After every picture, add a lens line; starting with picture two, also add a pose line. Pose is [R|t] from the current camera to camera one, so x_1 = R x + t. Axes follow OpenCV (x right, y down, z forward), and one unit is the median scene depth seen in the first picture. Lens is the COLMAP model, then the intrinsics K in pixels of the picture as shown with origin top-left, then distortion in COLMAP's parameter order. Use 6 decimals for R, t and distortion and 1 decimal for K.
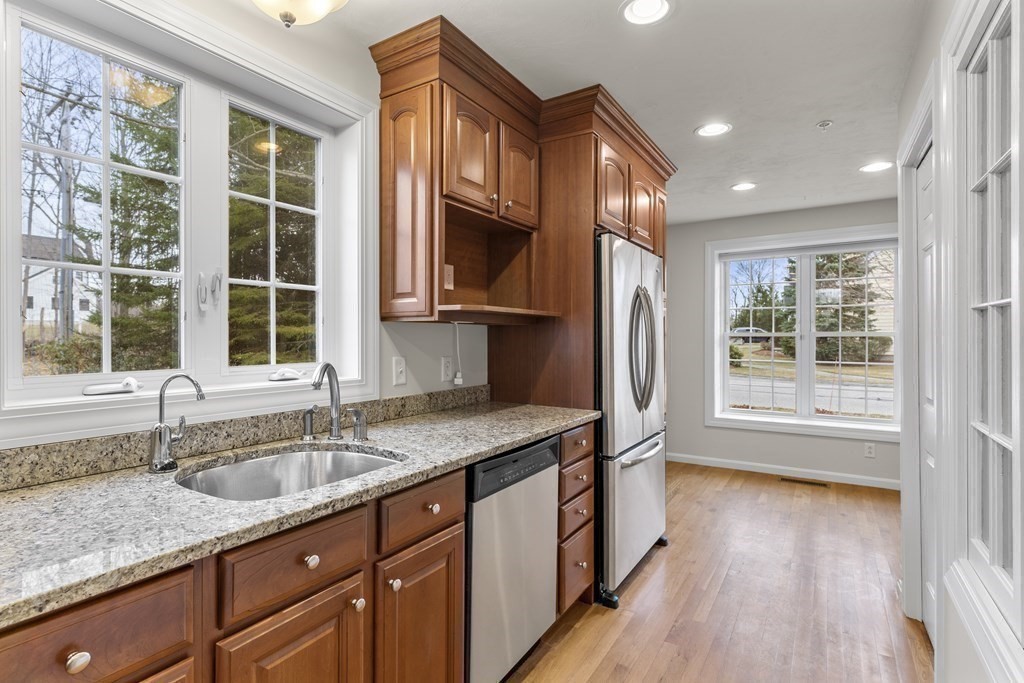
lens RADIAL K [[504.1, 0, 508.2], [0, 504.1, 340.5], [0, 0, 1]] dist [-0.000141, 0.000066]
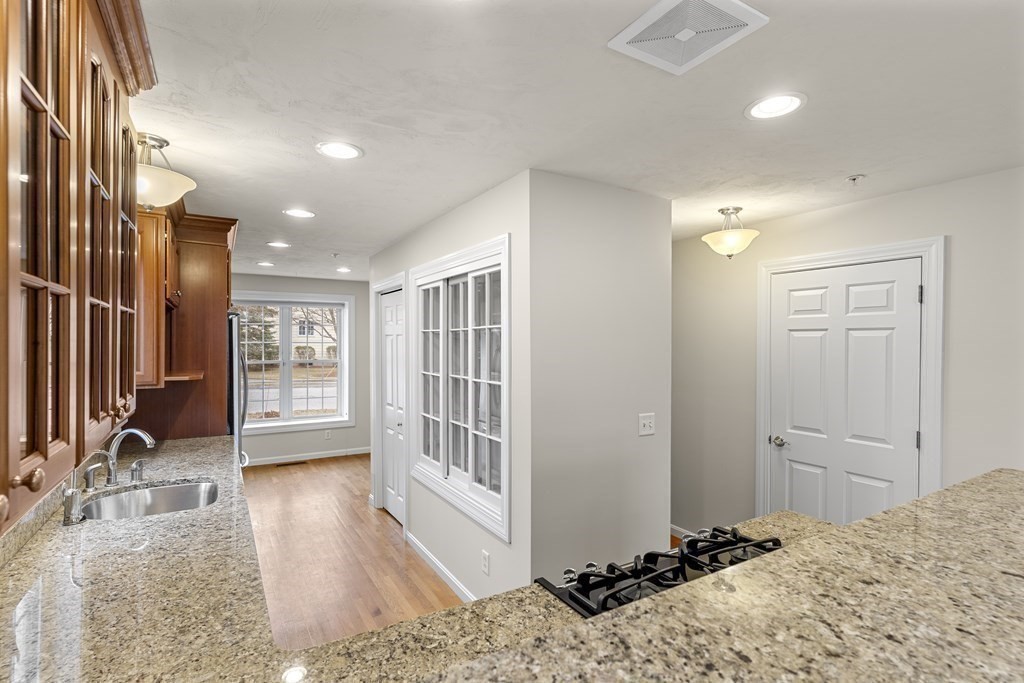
lens RADIAL K [[489.1, 0, 506.5], [0, 489.1, 337.6], [0, 0, 1]] dist [0.002357, 0.000055]
pose [[0.453407, 0.008261, 0.891265, -0.715979], [0.001357, 0.999949, -0.009959, -0.127827], [-0.891302, 0.005725, 0.453373, -0.367410]]
